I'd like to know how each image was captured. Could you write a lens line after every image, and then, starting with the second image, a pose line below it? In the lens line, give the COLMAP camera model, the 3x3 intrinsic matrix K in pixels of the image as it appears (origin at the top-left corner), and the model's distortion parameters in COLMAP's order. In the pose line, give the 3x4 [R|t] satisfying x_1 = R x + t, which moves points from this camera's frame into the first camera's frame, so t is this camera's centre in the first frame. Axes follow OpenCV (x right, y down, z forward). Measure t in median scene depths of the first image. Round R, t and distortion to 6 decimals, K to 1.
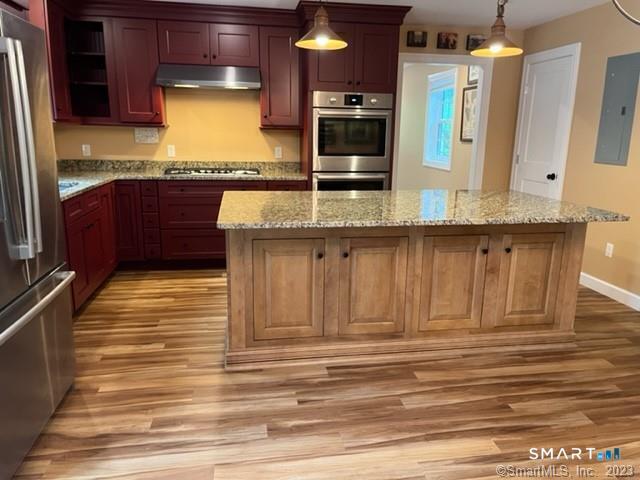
lens RADIAL K [[484.9, 0, 327.8], [0, 484.9, 243.9], [0, 0, 1]] dist [0.067621, -0.095735]
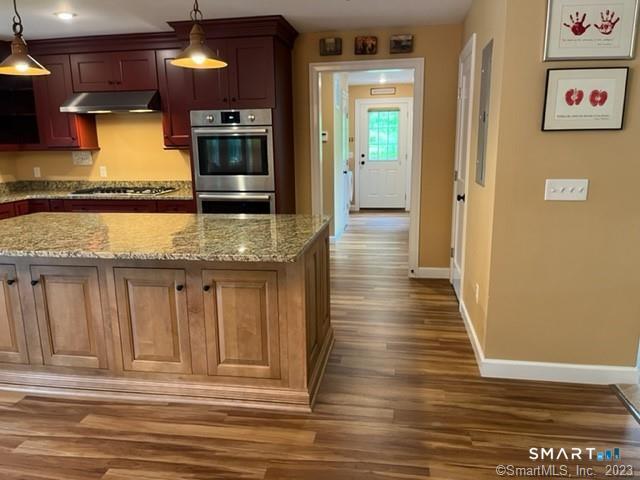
lens RADIAL K [[484.9, 0, 318.0], [0, 484.9, 242.2], [0, 0, 1]] dist [0.067621, -0.095735]
pose [[0.942443, 0.035567, -0.332470, 0.808024], [-0.044678, 0.998805, -0.019798, -0.057728], [0.331369, 0.033512, 0.942906, 0.239894]]
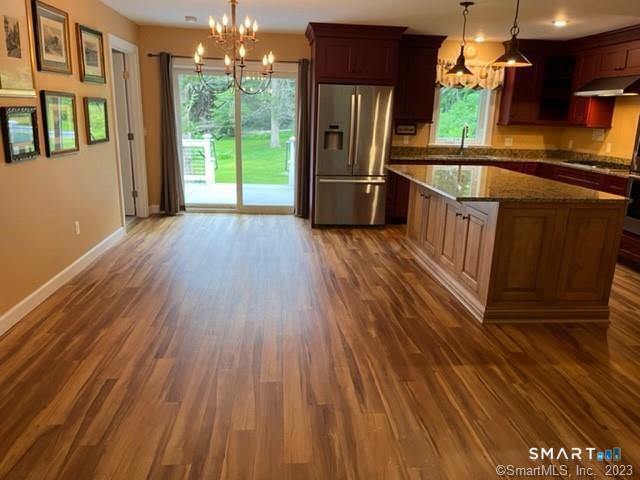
lens RADIAL K [[484.9, 0, 321.6], [0, 484.9, 244.2], [0, 0, 1]] dist [0.067621, -0.095735]
pose [[-0.078392, 0.235834, -0.968626, 1.617933], [-0.257044, 0.933983, 0.248202, -0.141278], [0.963215, 0.268437, -0.012597, 0.643497]]
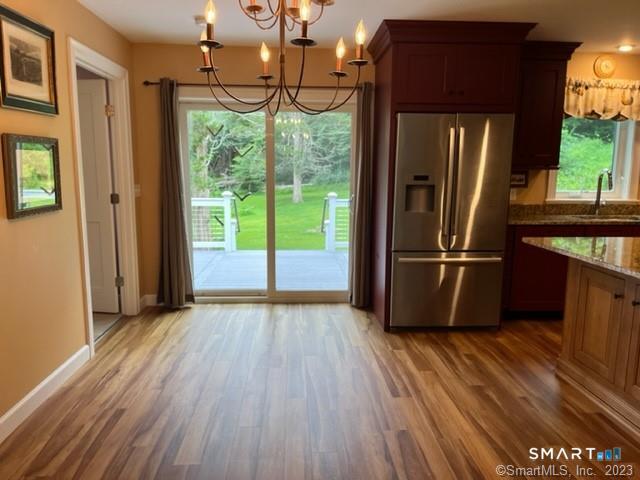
lens RADIAL K [[484.9, 0, 319.0], [0, 484.9, 245.0], [0, 0, 1]] dist [0.067621, -0.095735]
pose [[-0.119228, 0.134769, -0.983678, 0.903157], [-0.236116, 0.958473, 0.159934, -0.080548], [0.964383, 0.251330, -0.082456, 0.433992]]
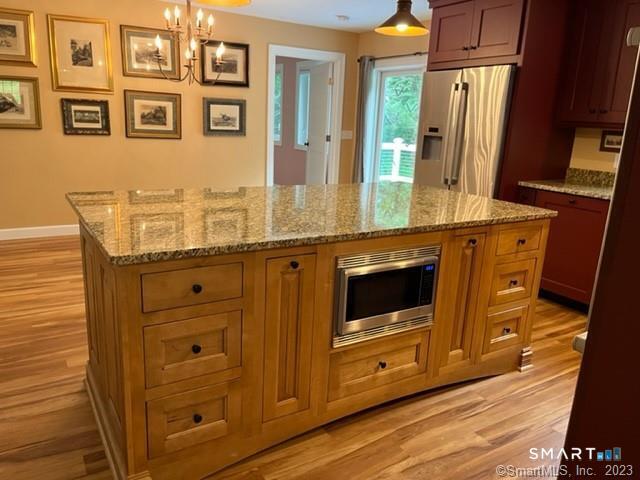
lens RADIAL K [[484.9, 0, 314.5], [0, 484.9, 241.4], [0, 0, 1]] dist [0.067621, -0.095735]
pose [[-0.927384, 0.032793, -0.372671, 0.469719], [-0.144301, 0.887711, 0.437203, -0.388377], [0.345161, 0.459232, -0.818517, 1.722897]]
